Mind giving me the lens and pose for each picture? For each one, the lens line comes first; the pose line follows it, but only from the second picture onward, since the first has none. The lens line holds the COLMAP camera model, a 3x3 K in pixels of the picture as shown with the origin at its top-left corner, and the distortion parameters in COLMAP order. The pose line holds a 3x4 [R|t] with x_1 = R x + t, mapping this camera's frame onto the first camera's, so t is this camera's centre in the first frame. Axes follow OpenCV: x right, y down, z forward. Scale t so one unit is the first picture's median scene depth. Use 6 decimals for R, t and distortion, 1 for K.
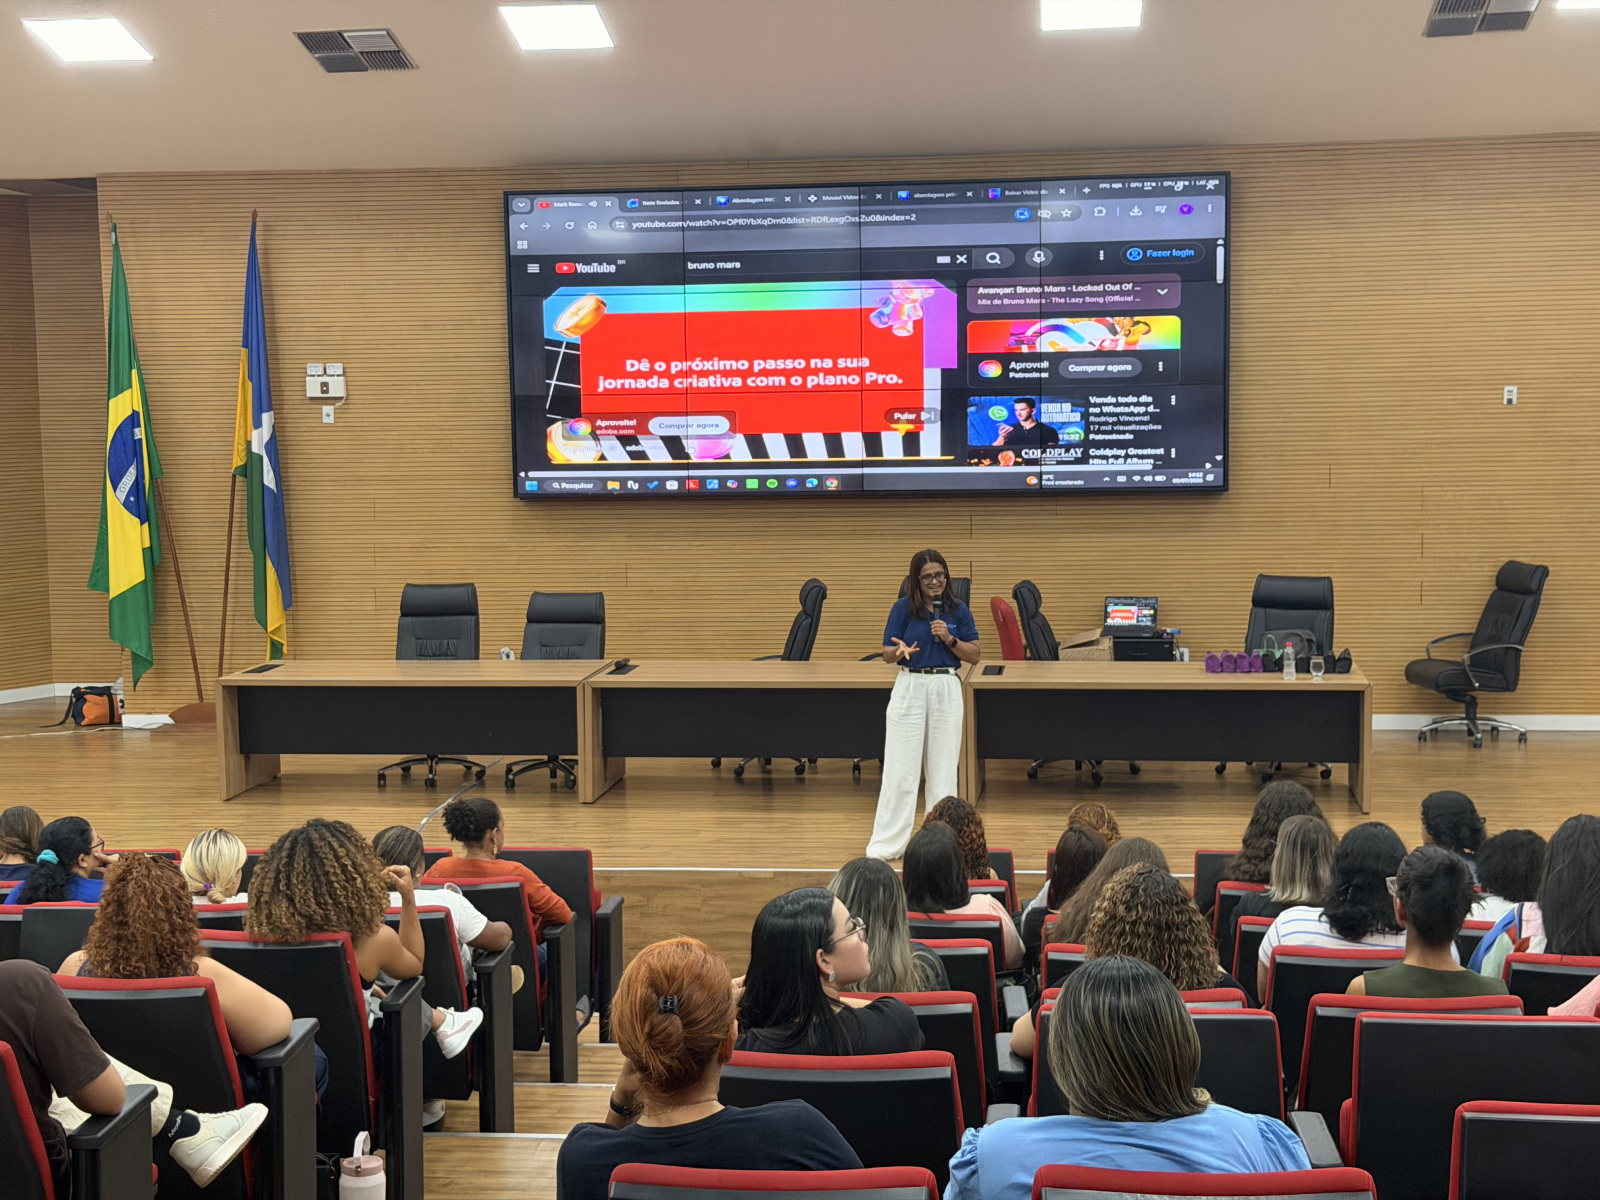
lens RADIAL K [[2244.9, 0, 792.6], [0, 2244.9, 597.3], [0, 0, 1]] dist [0.108590, 0.000000]
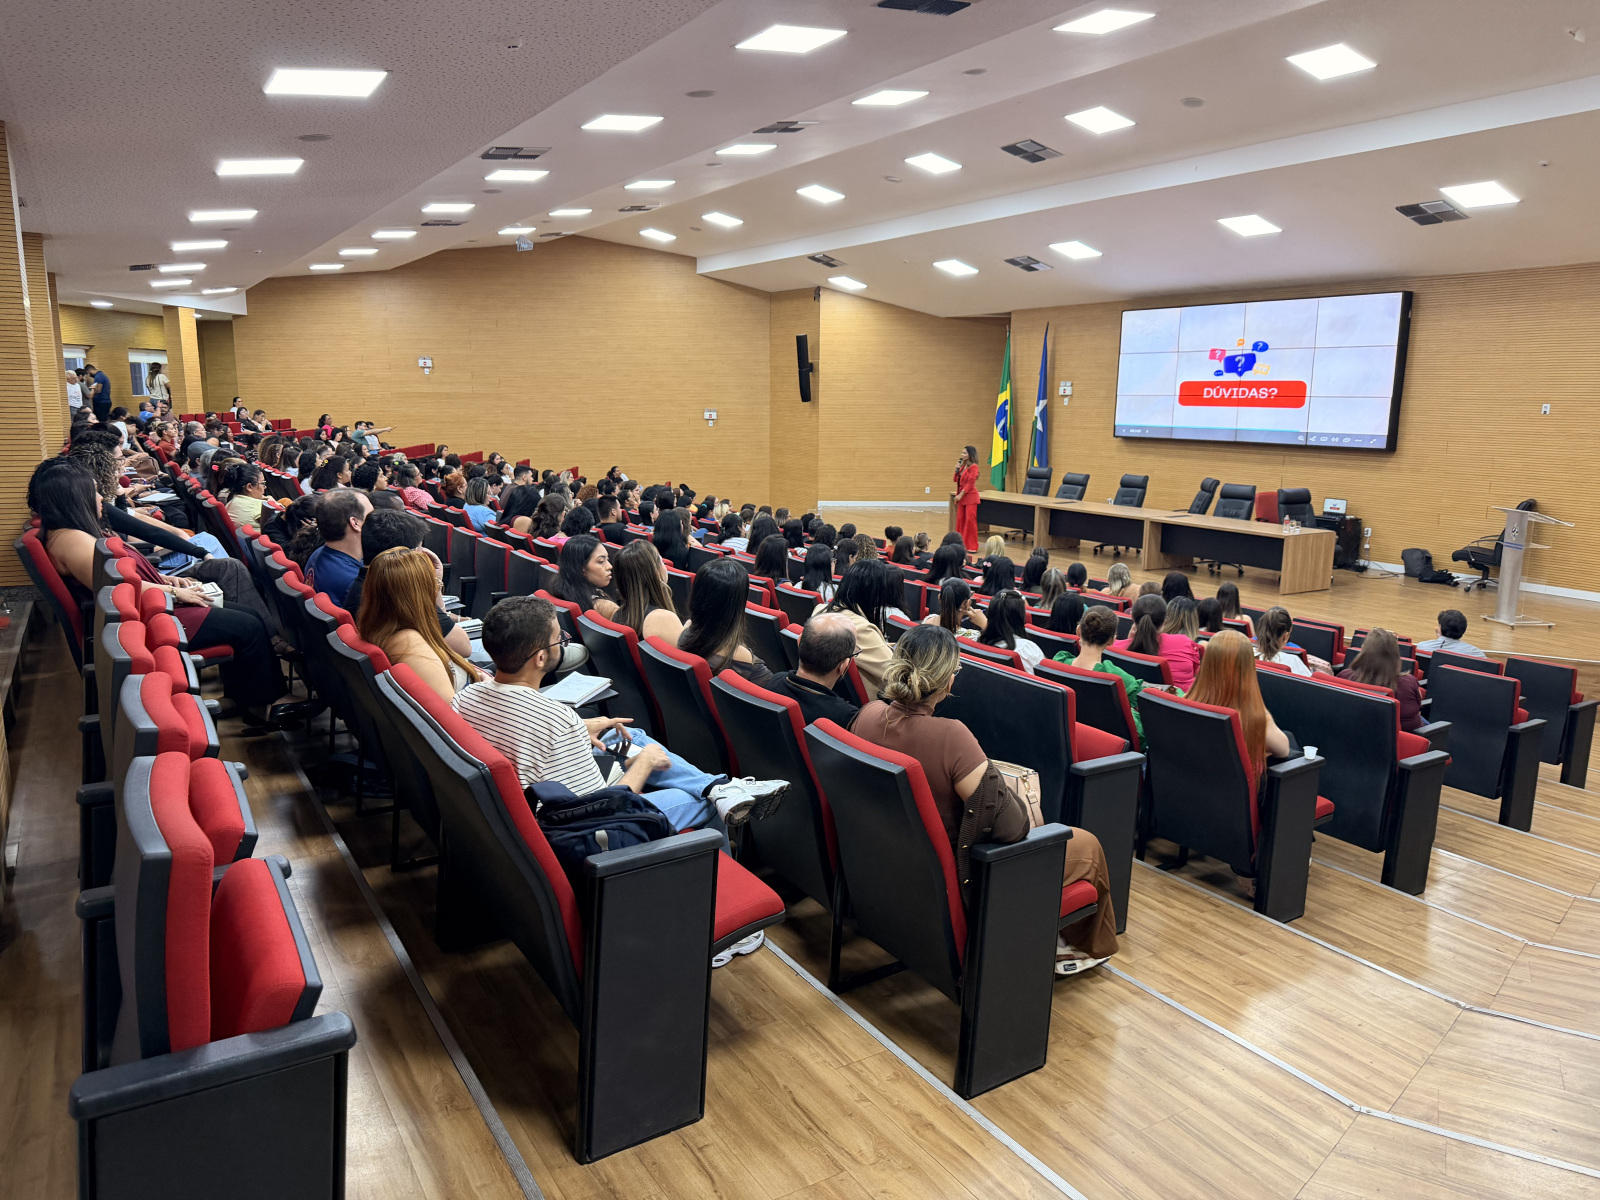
lens RADIAL K [[1132.5, 0, 790.3], [0, 1132.5, 613.0], [0, 0, 1]] dist [0.036305, -0.057295]
pose [[0.614809, 0.170912, -0.769934, 0.678818], [-0.091341, 0.985098, 0.145736, -0.003951], [0.783369, -0.019273, 0.621258, -0.059294]]
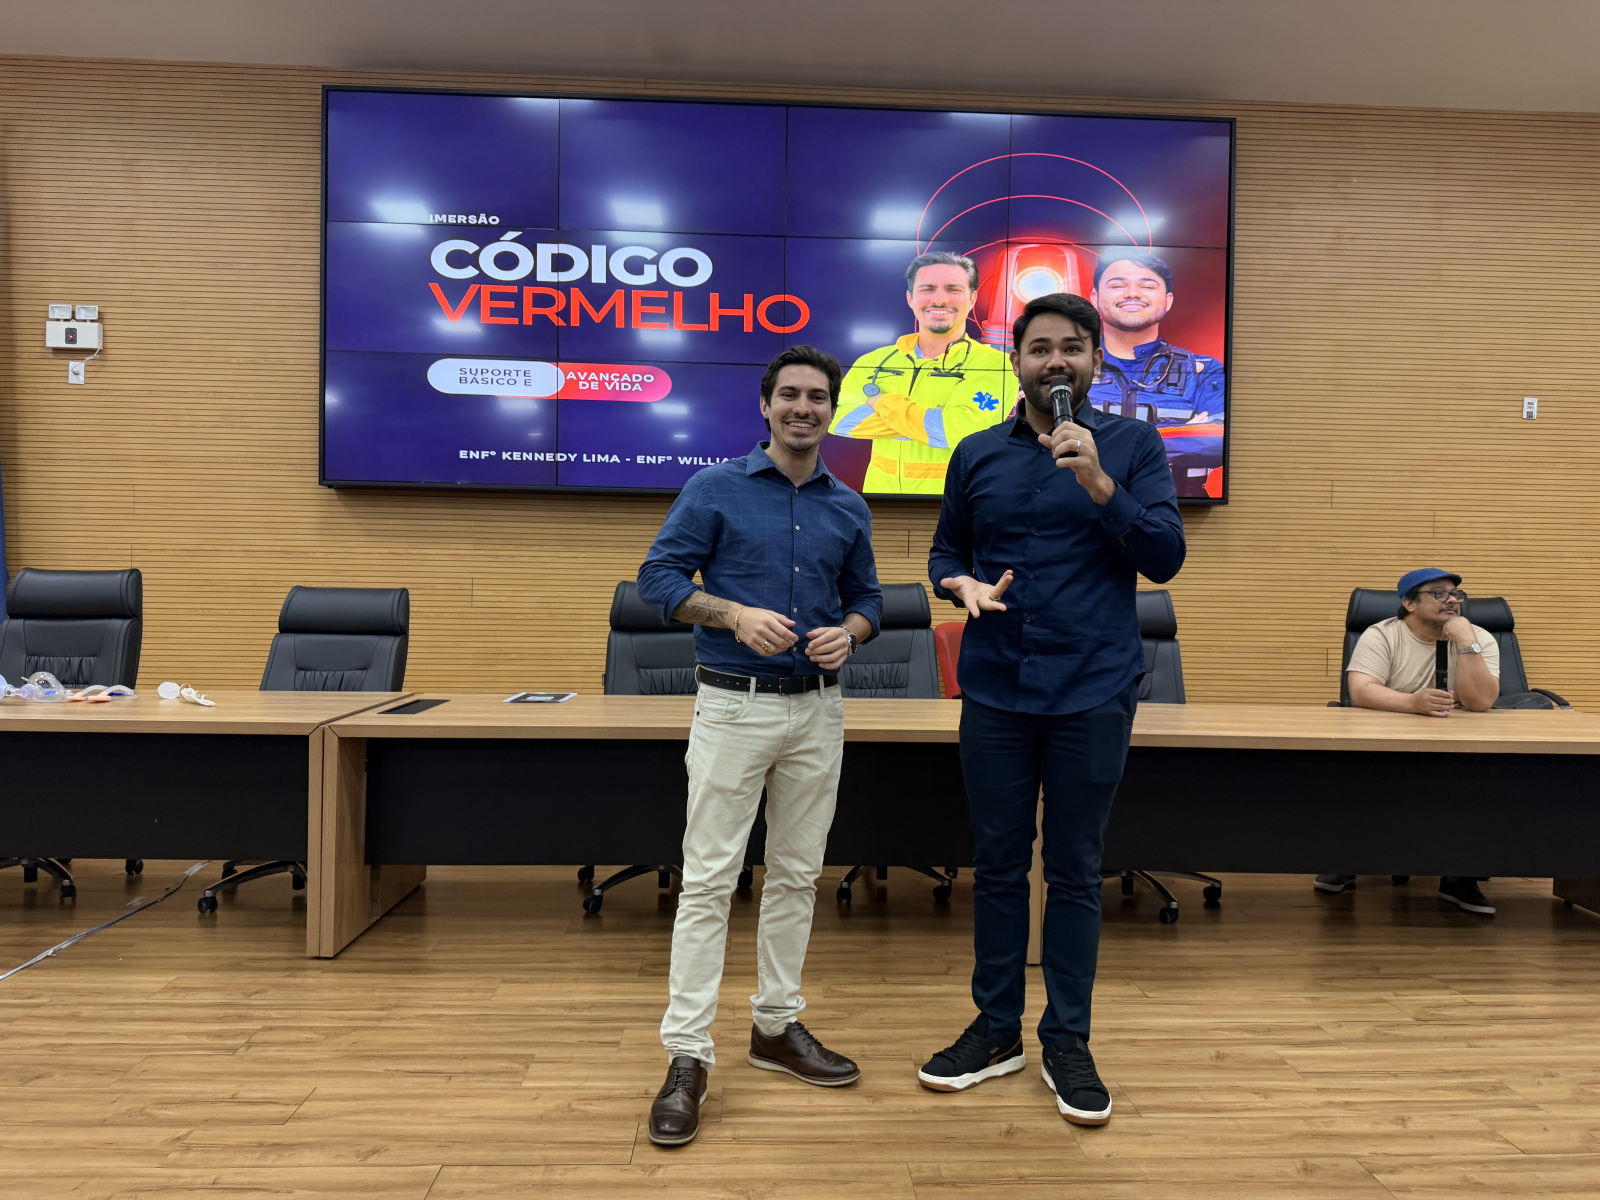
lens RADIAL K [[1132.5, 0, 815.1], [0, 1132.5, 602.8], [0, 0, 1]] dist [0.036305, -0.057295]
pose [[0.986689, 0.030018, 0.159823, -0.019823], [-0.016964, 0.996453, -0.082425, 0.025351], [-0.161730, 0.078617, 0.983699, 0.623490]]
